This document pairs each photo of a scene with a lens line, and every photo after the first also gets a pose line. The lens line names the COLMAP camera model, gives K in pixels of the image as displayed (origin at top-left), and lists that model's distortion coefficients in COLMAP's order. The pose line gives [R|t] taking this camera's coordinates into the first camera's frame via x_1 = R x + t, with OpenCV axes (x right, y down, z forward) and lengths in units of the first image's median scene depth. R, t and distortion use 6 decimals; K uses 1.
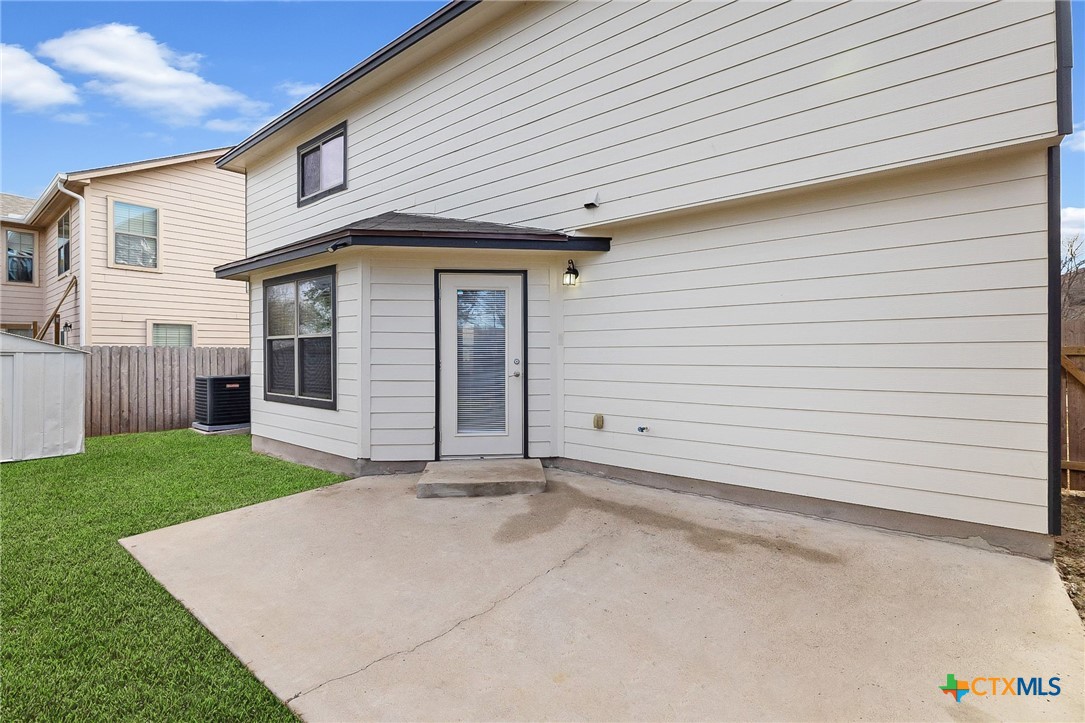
lens RADIAL K [[497.2, 0, 544.1], [0, 497.2, 351.0], [0, 0, 1]] dist [0.001494, 0.000282]
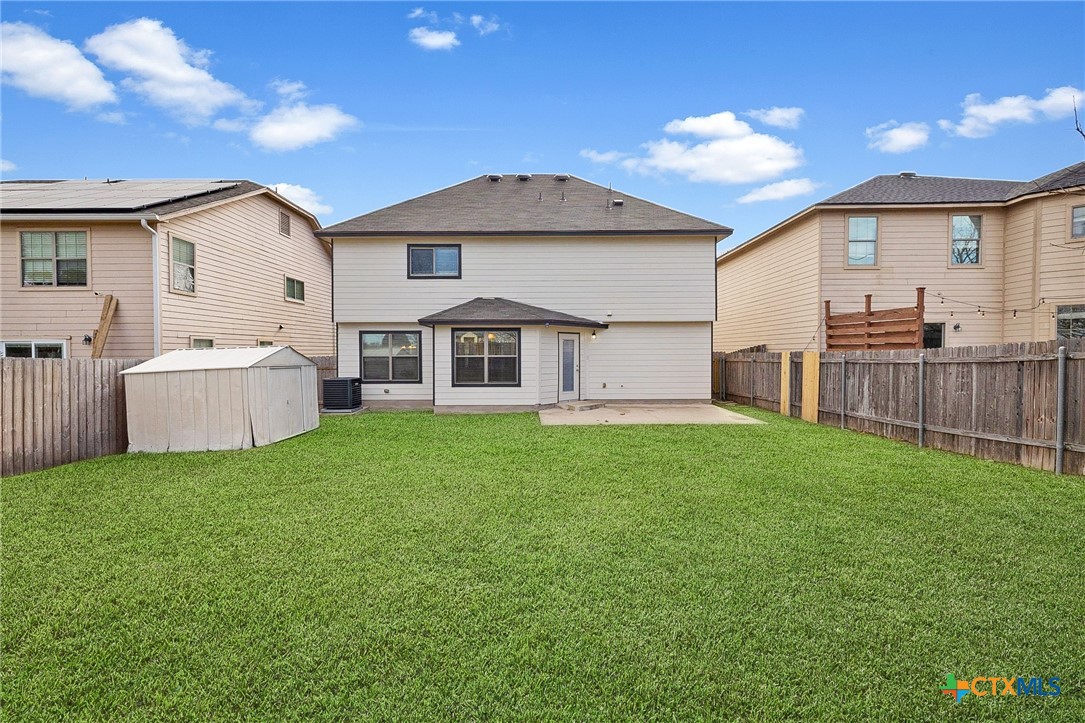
lens RADIAL K [[461.4, 0, 538.6], [0, 461.4, 355.3], [0, 0, 1]] dist [-0.000437, -0.000110]
pose [[0.780057, -0.003452, 0.625699, -1.824787], [-0.001656, 0.999970, 0.007581, -0.055840], [-0.625707, -0.006950, 0.780027, -0.864131]]
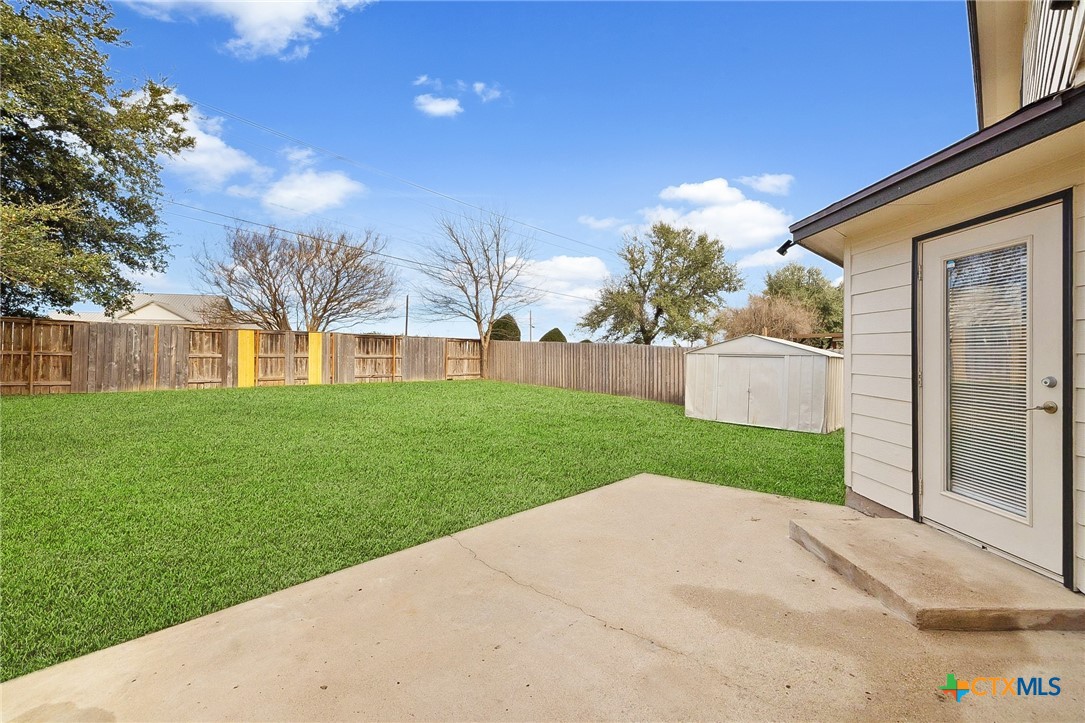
lens RADIAL K [[461.4, 0, 538.6], [0, 461.4, 355.3], [0, 0, 1]] dist [-0.000437, -0.000110]
pose [[-0.104450, 0.007158, -0.994504, 0.450457], [0.002788, 0.999972, 0.006904, -0.009844], [0.994526, -0.002051, -0.104467, 0.547735]]
